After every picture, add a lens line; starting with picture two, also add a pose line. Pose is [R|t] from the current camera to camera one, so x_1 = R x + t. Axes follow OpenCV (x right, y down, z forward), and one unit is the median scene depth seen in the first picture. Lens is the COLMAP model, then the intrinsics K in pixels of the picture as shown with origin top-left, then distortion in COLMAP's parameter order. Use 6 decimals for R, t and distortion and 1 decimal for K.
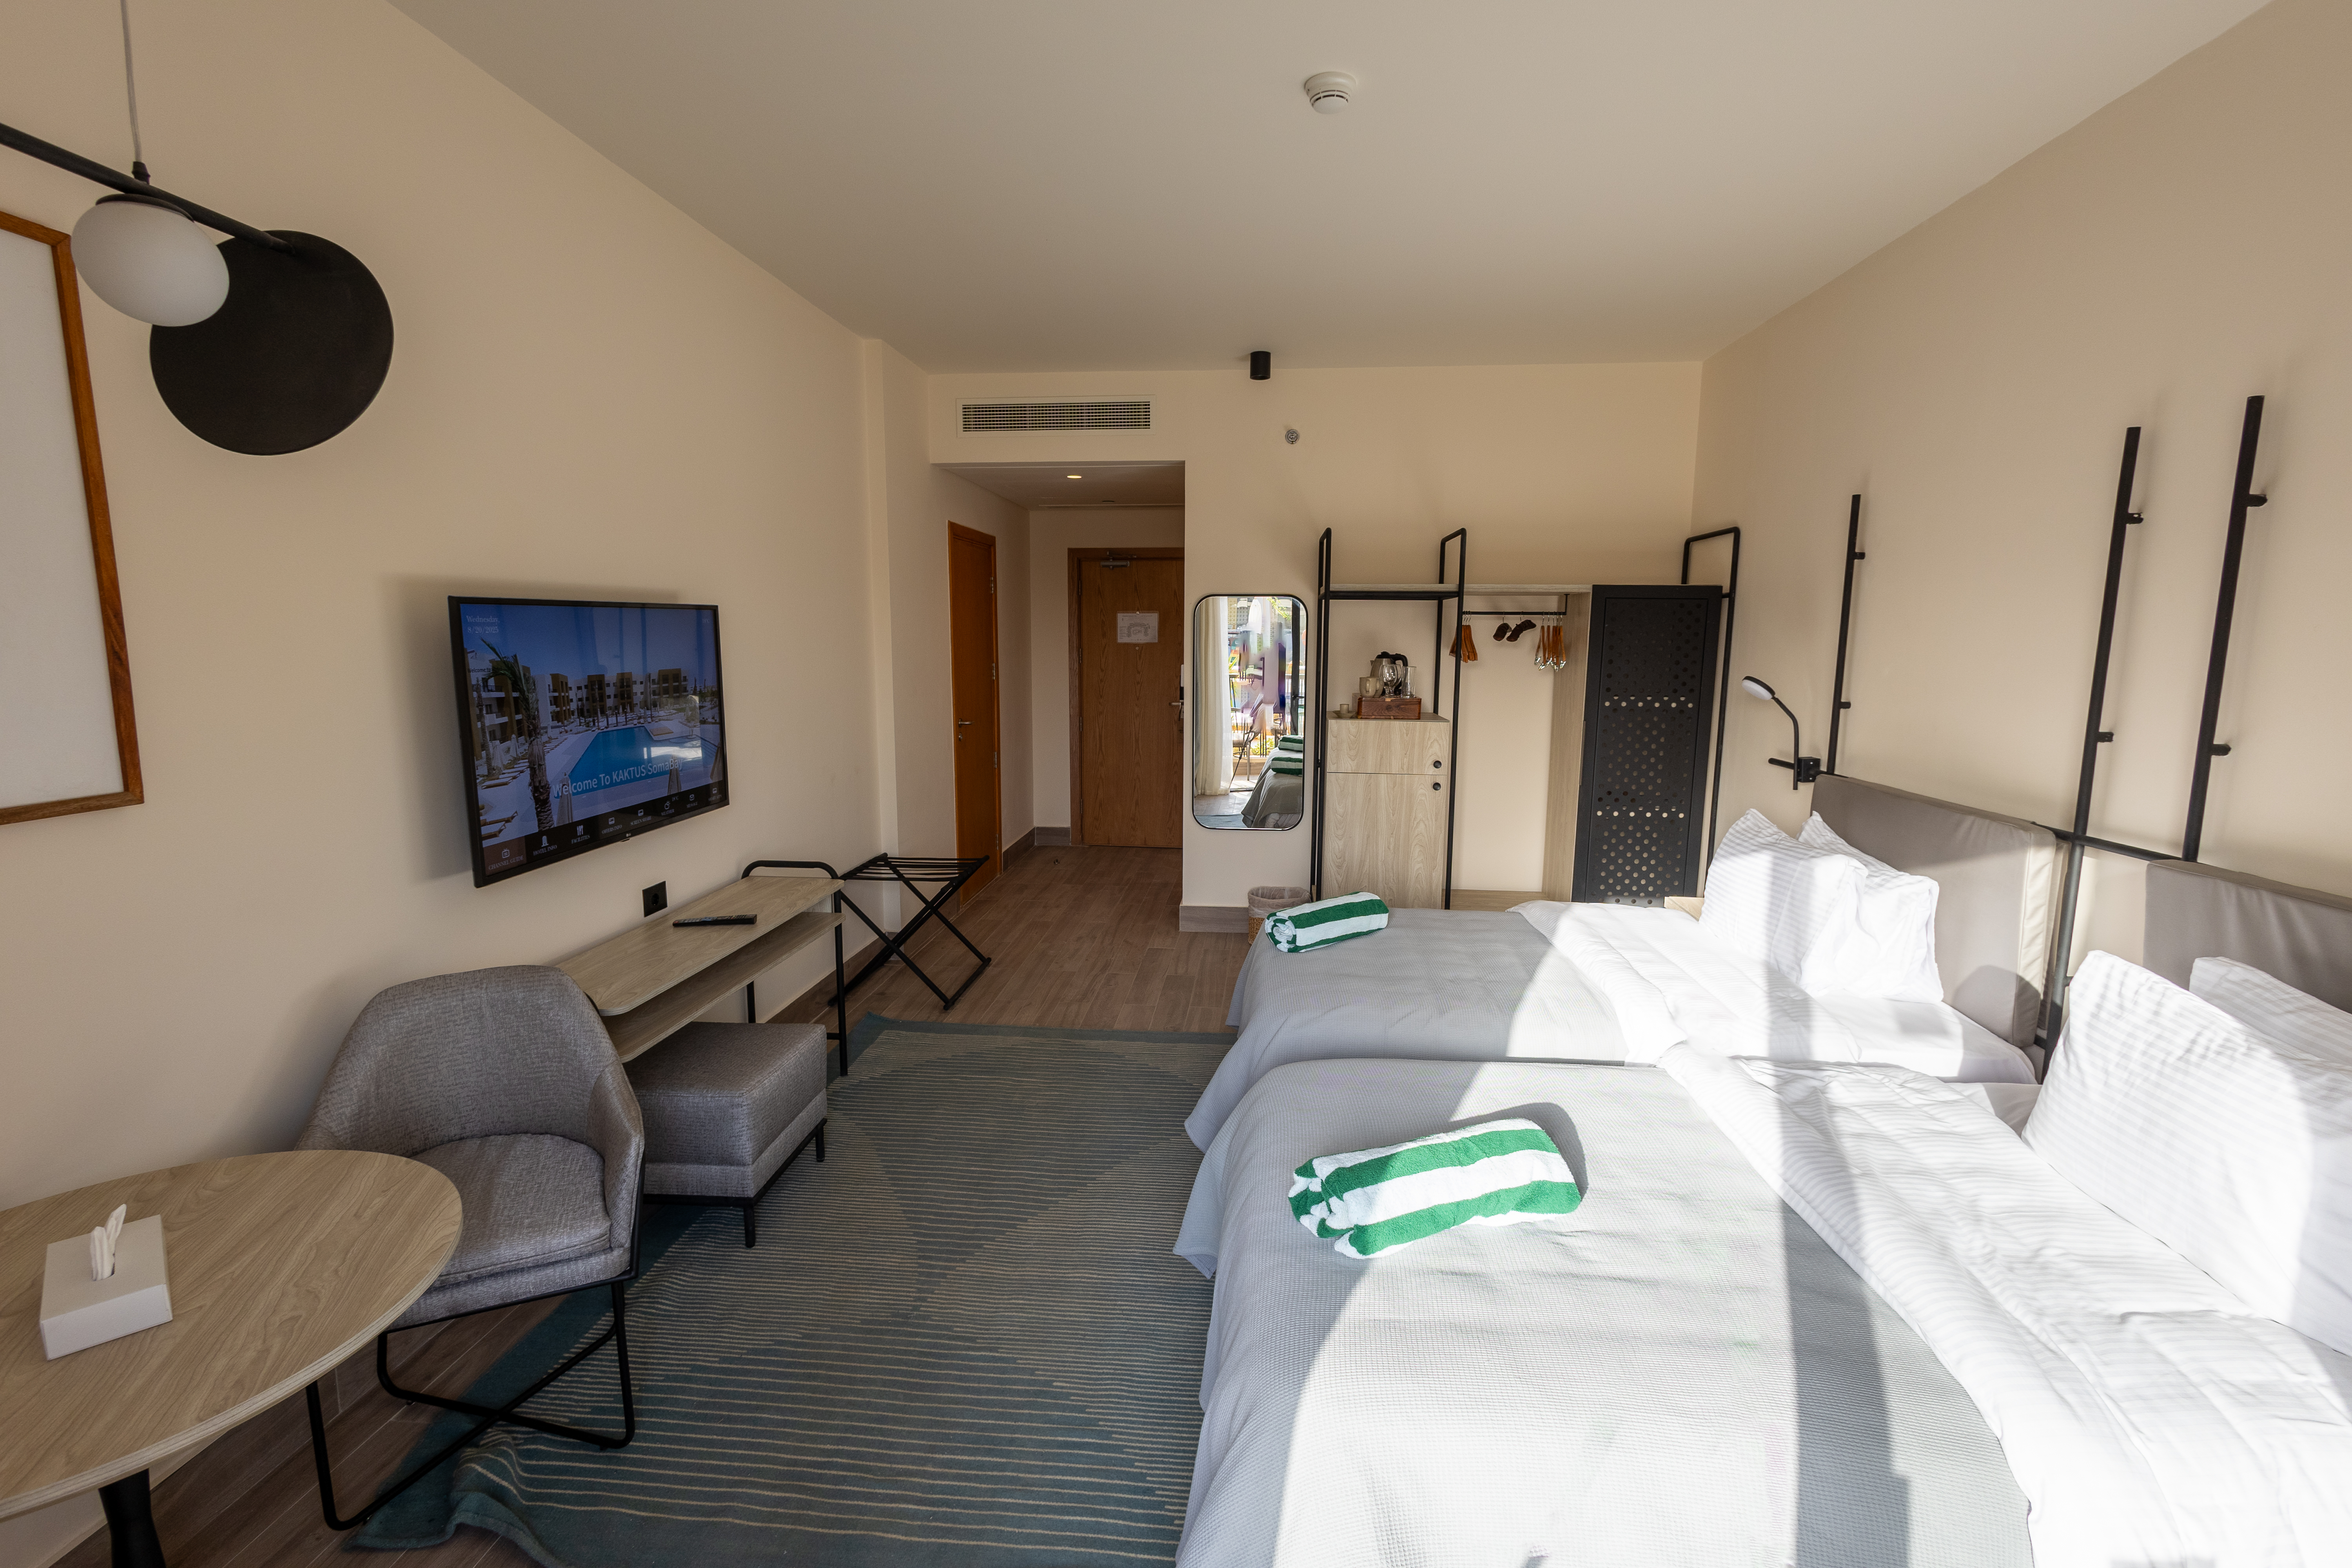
lens RADIAL K [[1084.5, 0, 1181.2], [0, 1084.5, 789.5], [0, 0, 1]] dist [0.009586, -0.000423]
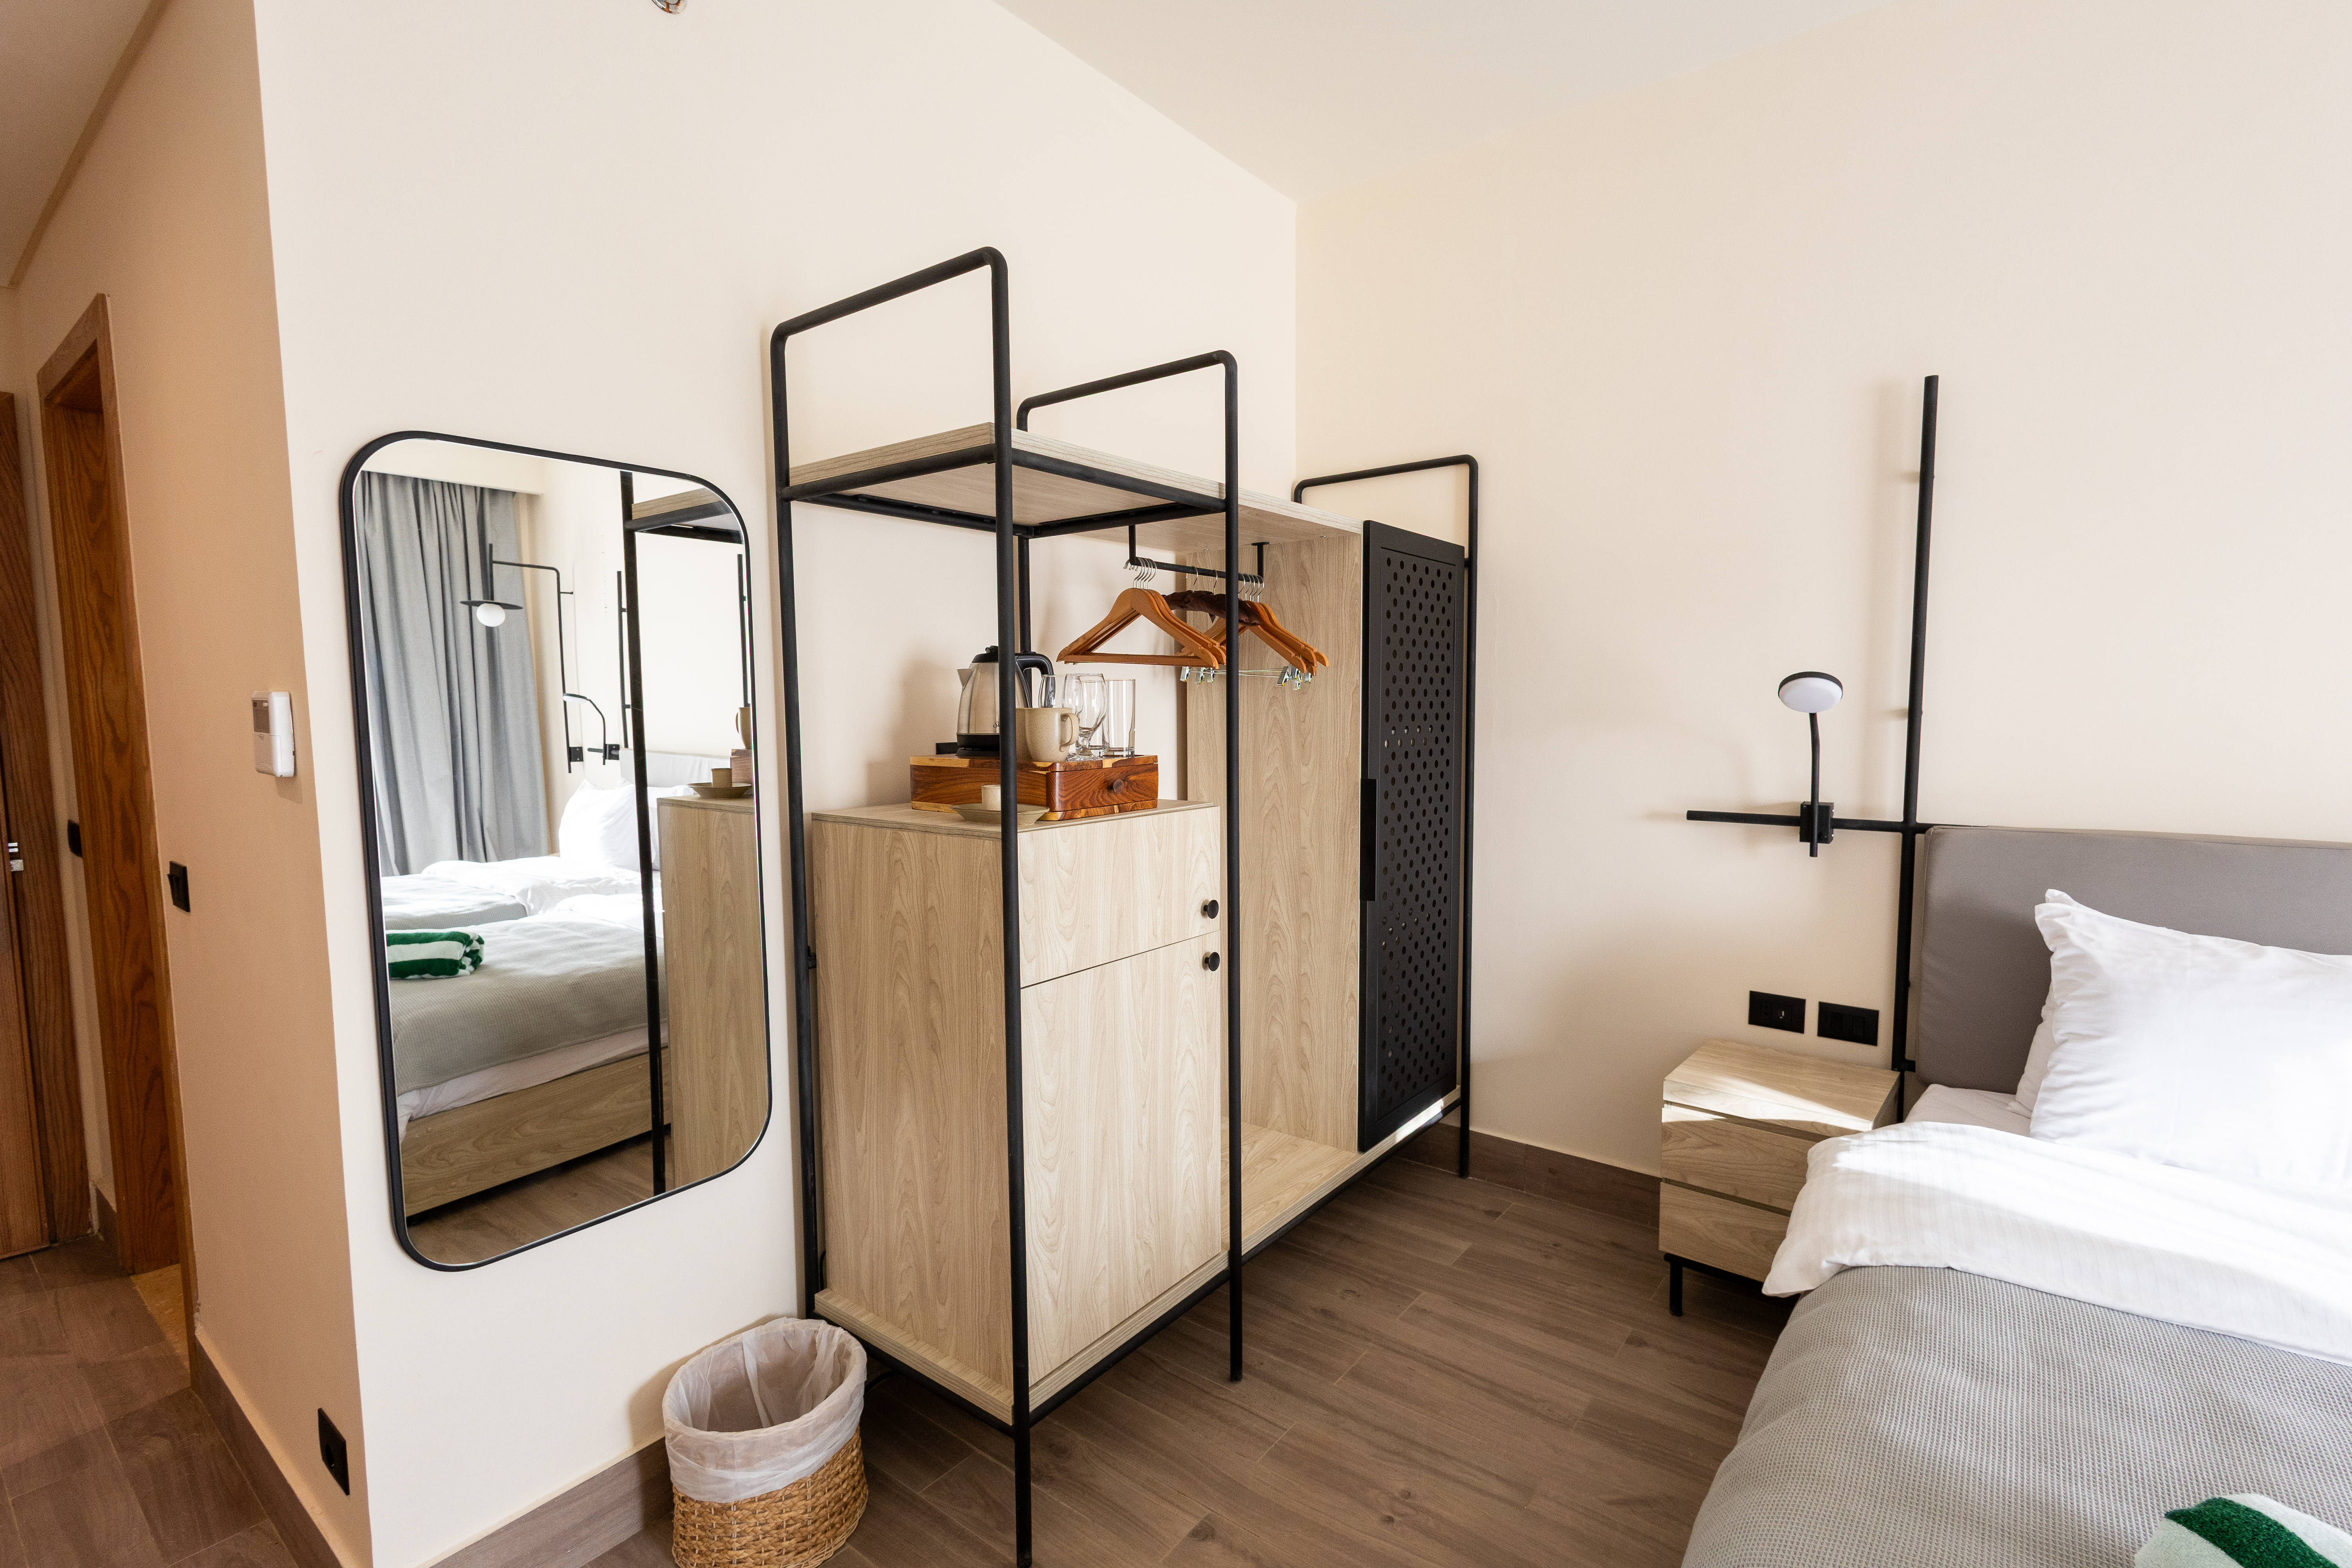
lens RADIAL K [[1084.5, 0, 1175.9], [0, 1084.5, 792.8], [0, 0, 1]] dist [0.009586, -0.000423]
pose [[0.540514, -0.087505, 0.836772, -0.115567], [0.129822, 0.991339, 0.019810, -0.077133], [-0.831259, 0.097924, 0.547193, 0.776196]]
